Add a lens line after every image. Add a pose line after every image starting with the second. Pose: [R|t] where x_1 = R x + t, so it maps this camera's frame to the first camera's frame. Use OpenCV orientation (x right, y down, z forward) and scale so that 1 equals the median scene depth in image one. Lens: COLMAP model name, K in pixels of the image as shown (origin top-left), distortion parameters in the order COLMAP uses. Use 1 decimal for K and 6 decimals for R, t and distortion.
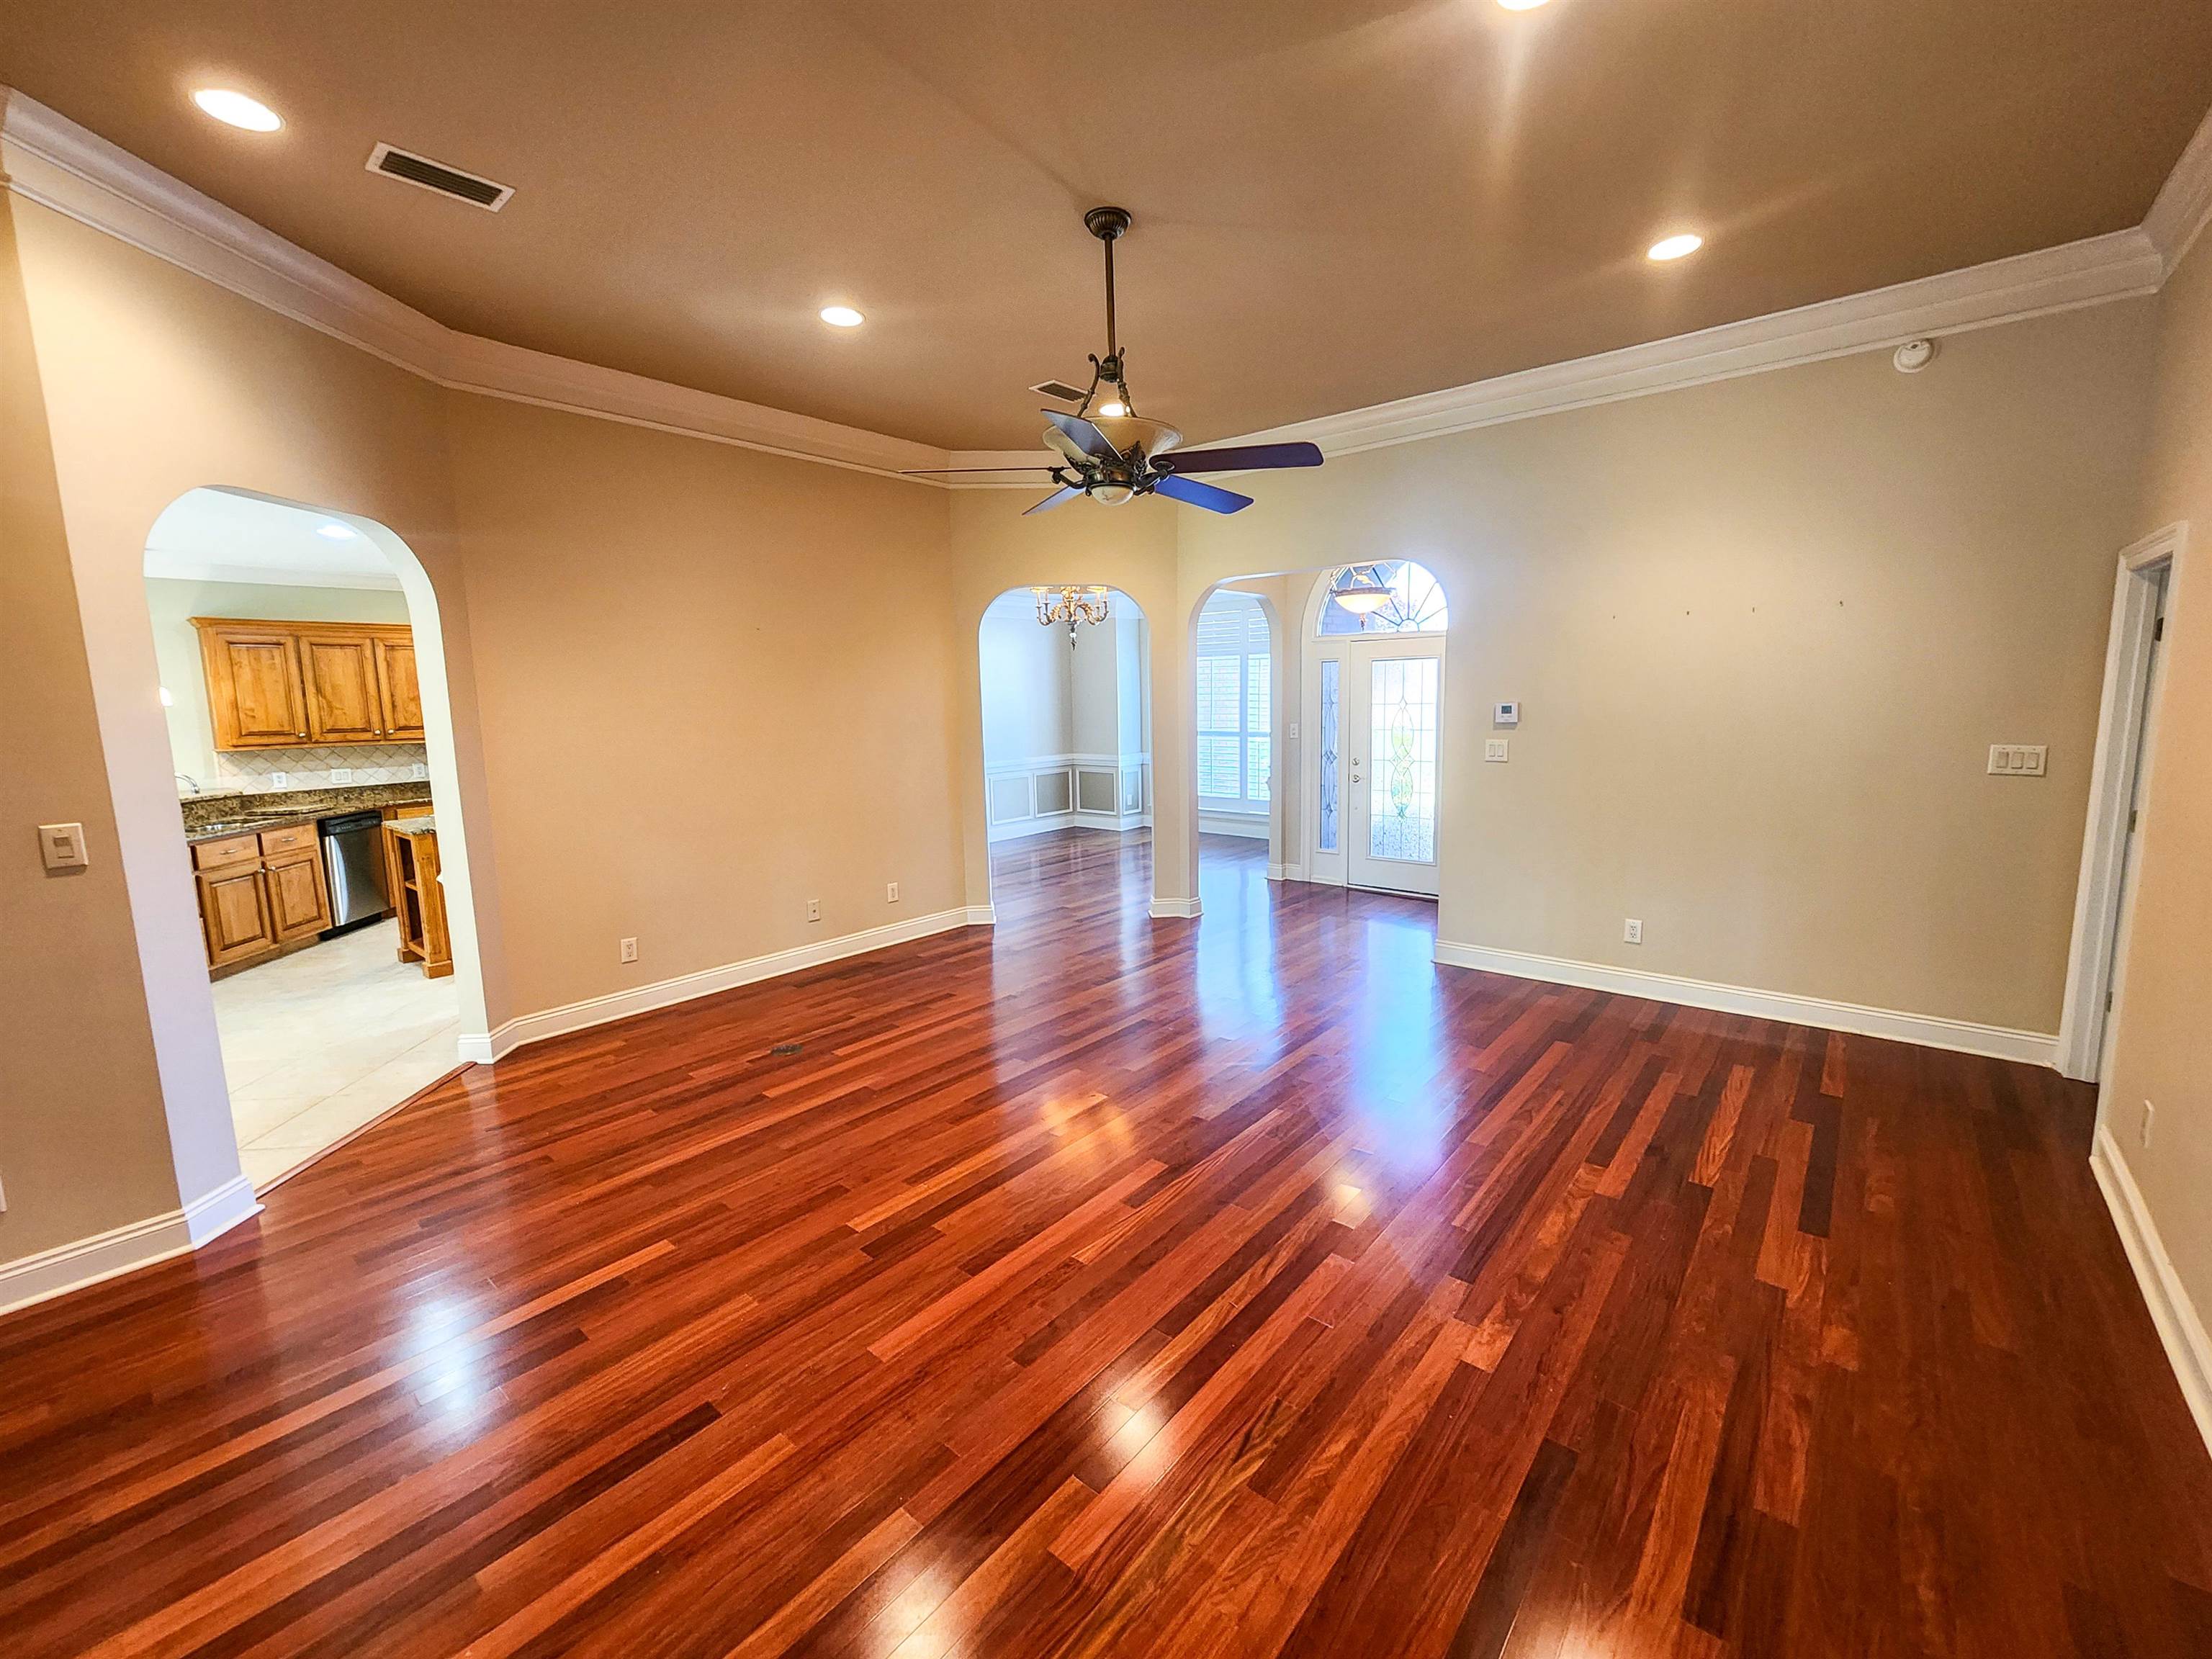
lens RADIAL K [[904.7, 0, 1109.0], [0, 904.7, 814.8], [0, 0, 1]] dist [-0.004037, -0.000258]
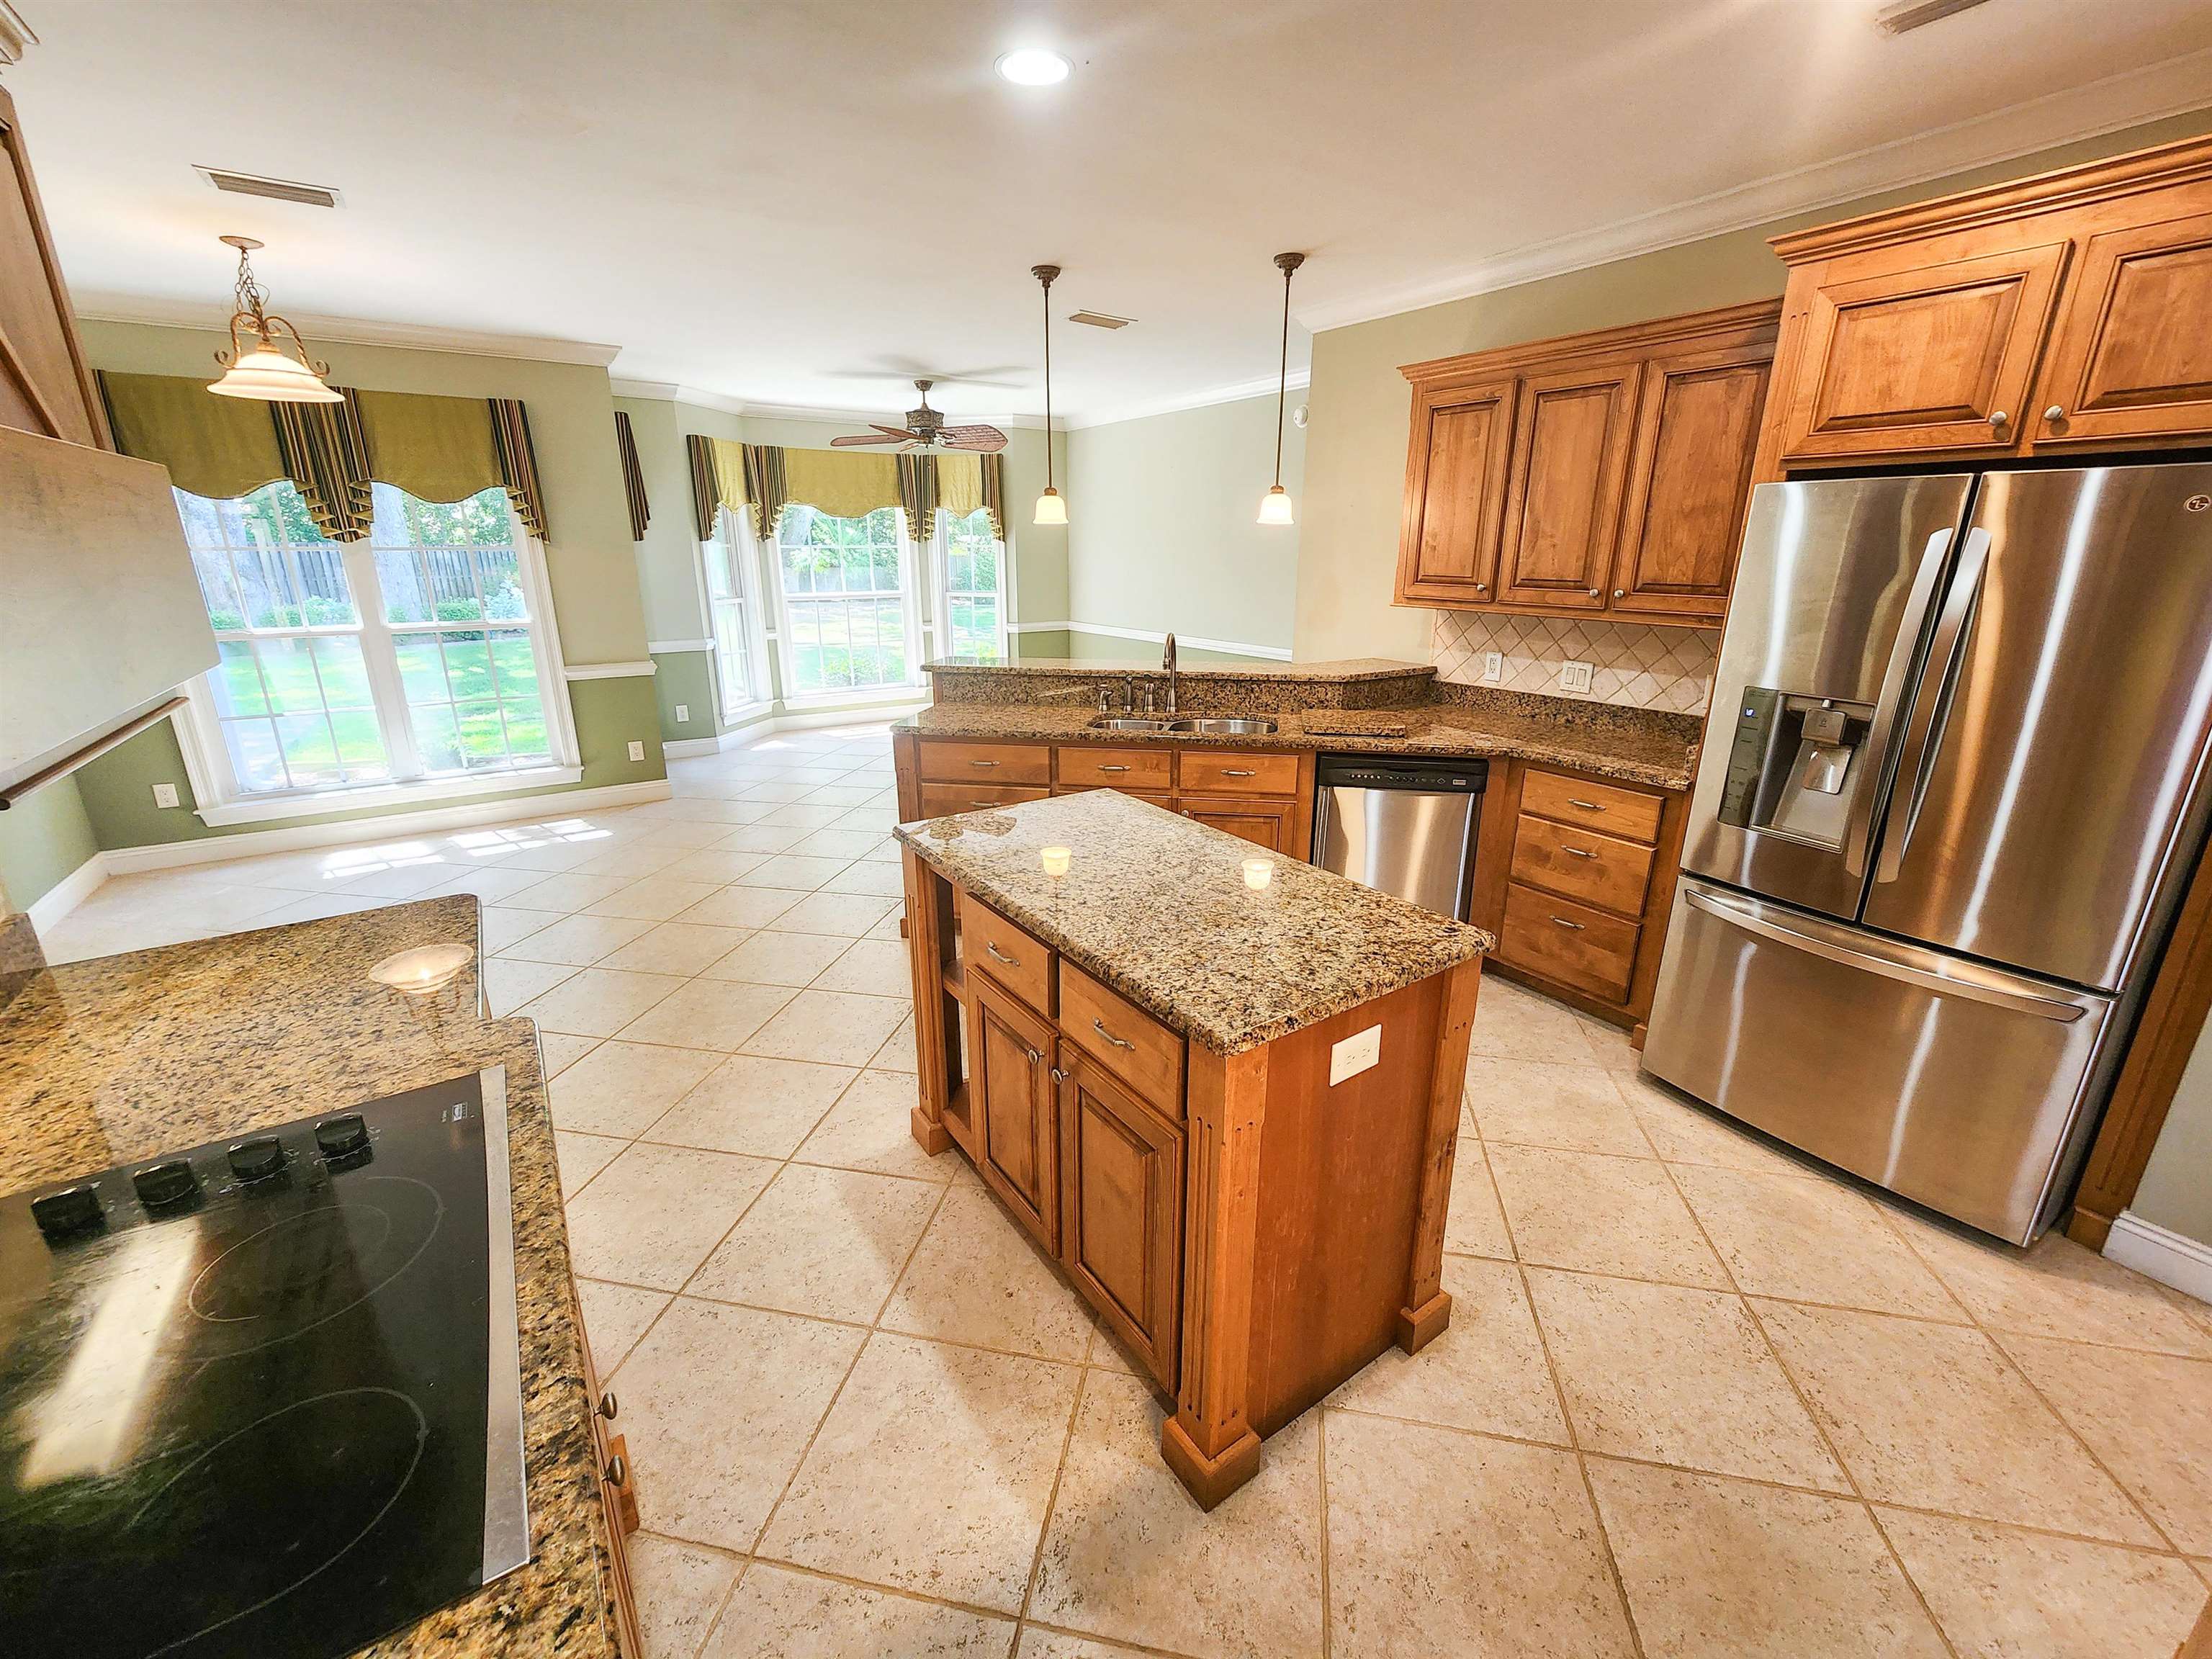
lens RADIAL K [[904.7, 0, 1109.0], [0, 904.7, 814.8], [0, 0, 1]] dist [-0.004037, -0.000258]
pose [[-0.270105, 0.296992, -0.915882, -0.315019], [-0.122554, 0.932896, 0.338652, -0.113899], [0.954999, 0.203717, -0.215582, 0.914923]]
